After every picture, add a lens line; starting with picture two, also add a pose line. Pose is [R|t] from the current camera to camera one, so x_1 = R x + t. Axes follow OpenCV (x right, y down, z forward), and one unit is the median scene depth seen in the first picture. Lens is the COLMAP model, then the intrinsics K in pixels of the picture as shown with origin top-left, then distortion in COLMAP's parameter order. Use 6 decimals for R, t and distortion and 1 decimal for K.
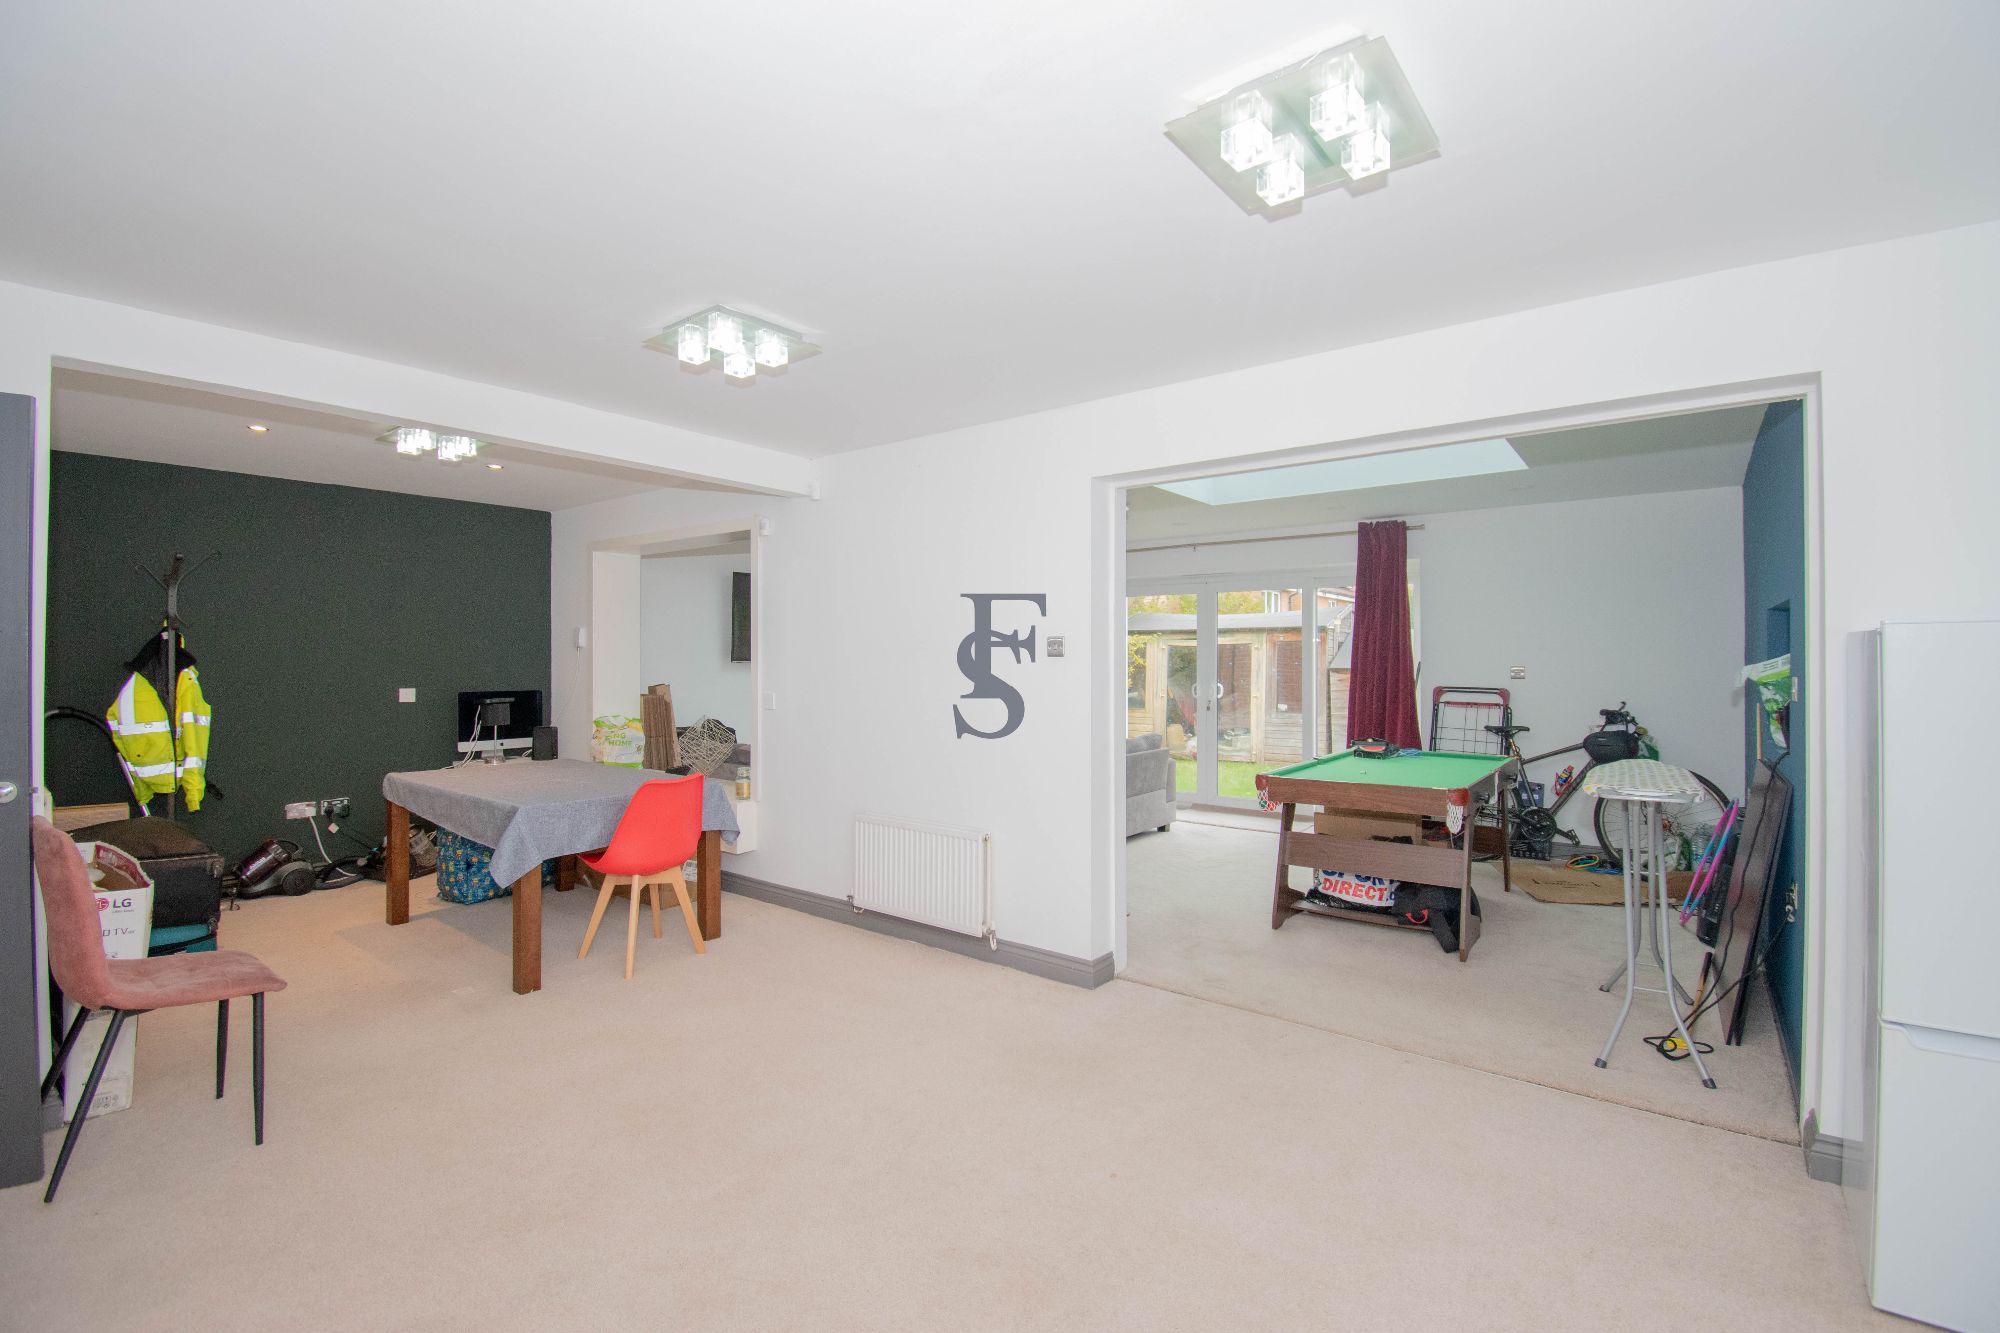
lens RADIAL K [[891.7, 0, 1000.0], [0, 891.7, 666.5], [0, 0, 1]] dist [-0.022850, -0.000368]
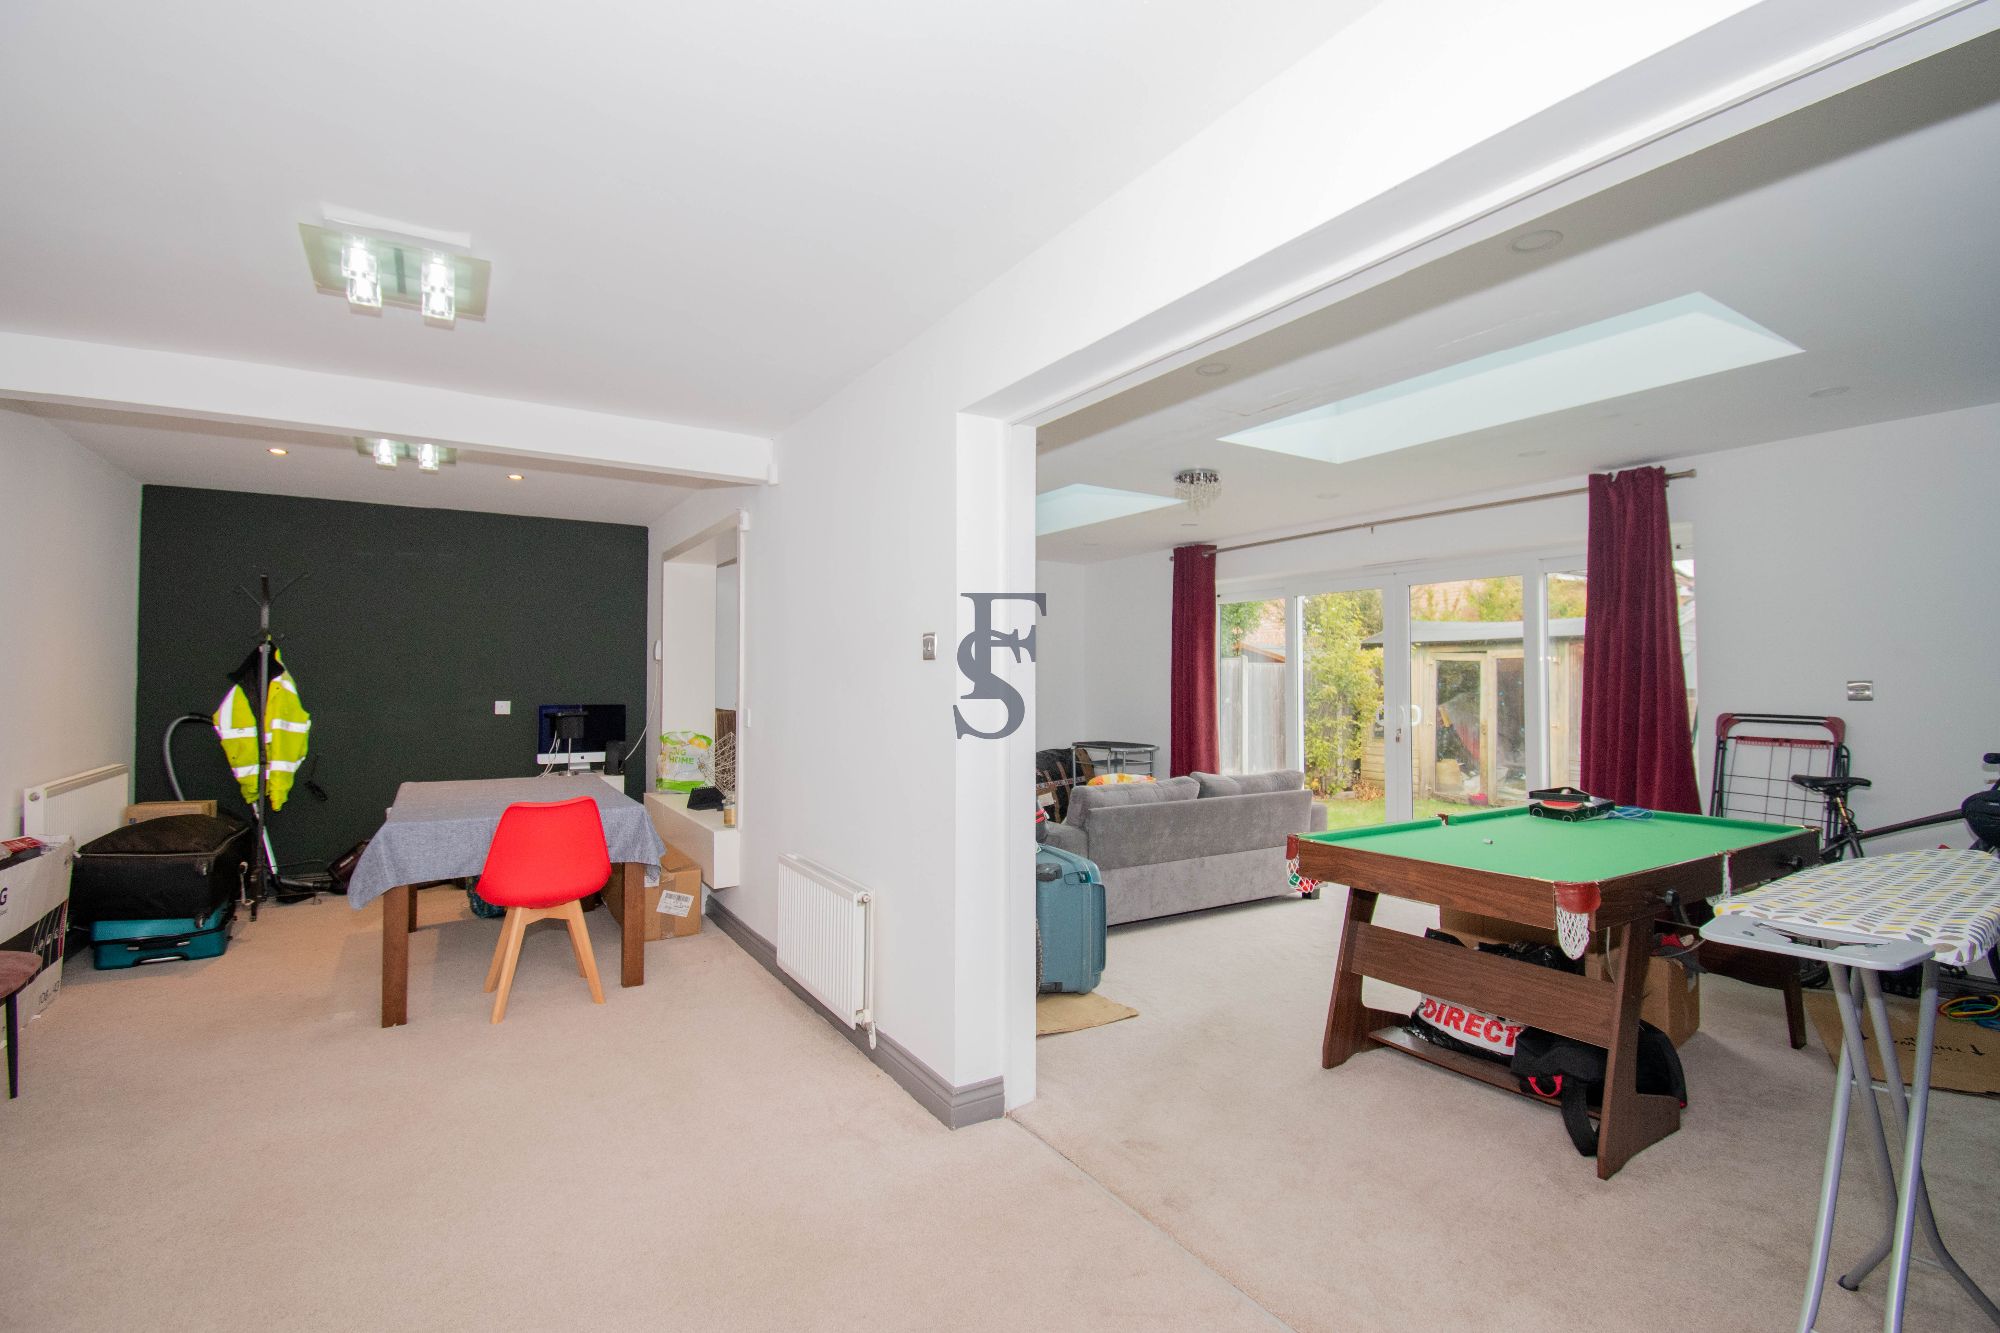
lens RADIAL K [[916.1, 0, 1000.0], [0, 916.1, 666.5], [0, 0, 1]] dist [-0.019958, -0.000597]
pose [[0.936821, -0.004068, -0.349785, 0.298557], [-0.004331, 0.999721, -0.023226, 0.007940], [0.349782, 0.023274, 0.936542, 0.241886]]
